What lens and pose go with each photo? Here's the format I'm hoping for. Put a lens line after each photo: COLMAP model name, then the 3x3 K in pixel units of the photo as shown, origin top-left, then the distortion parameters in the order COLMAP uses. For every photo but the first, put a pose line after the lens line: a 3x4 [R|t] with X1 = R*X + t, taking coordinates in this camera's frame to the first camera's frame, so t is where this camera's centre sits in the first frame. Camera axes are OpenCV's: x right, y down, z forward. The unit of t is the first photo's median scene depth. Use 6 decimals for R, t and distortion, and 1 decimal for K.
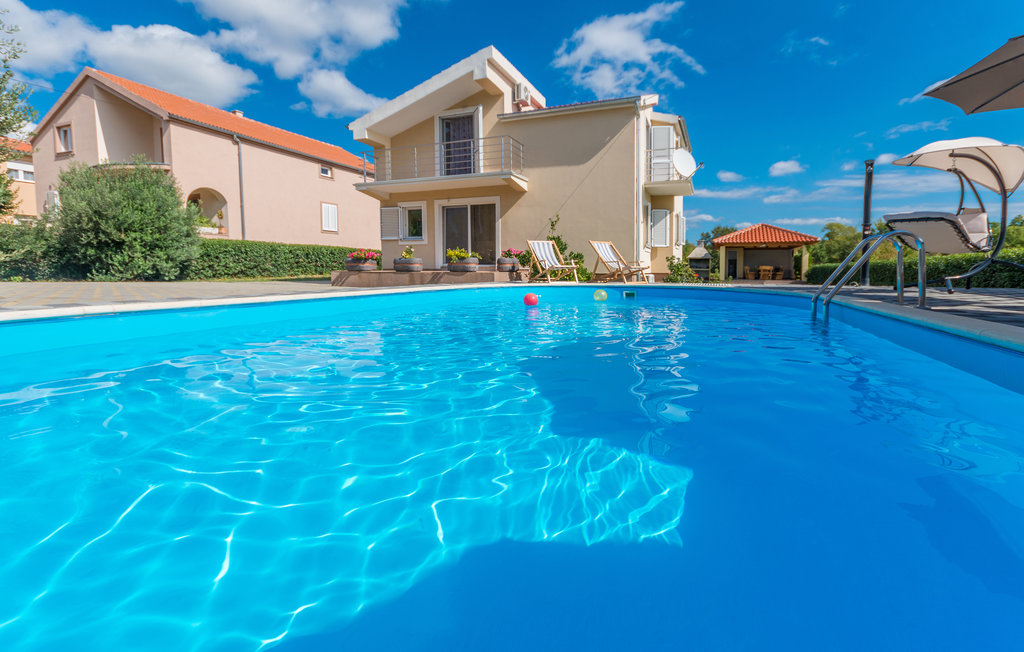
lens RADIAL K [[464.7, 0, 513.6], [0, 464.7, 299.2], [0, 0, 1]] dist [0.000837, -0.000247]
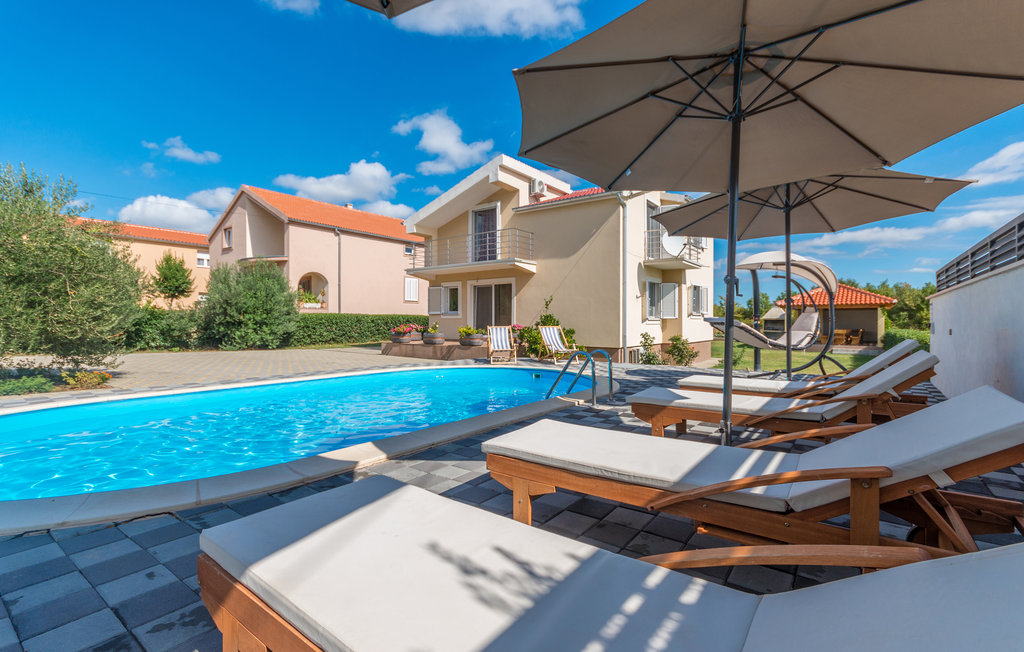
lens RADIAL K [[467.6, 0, 513.0], [0, 467.6, 322.1], [0, 0, 1]] dist [-0.000761, -0.000026]
pose [[0.966600, -0.008383, -0.256151, 0.245006], [-0.007999, 0.997991, -0.062846, -0.036176], [0.256163, 0.062796, 0.964592, -0.104824]]
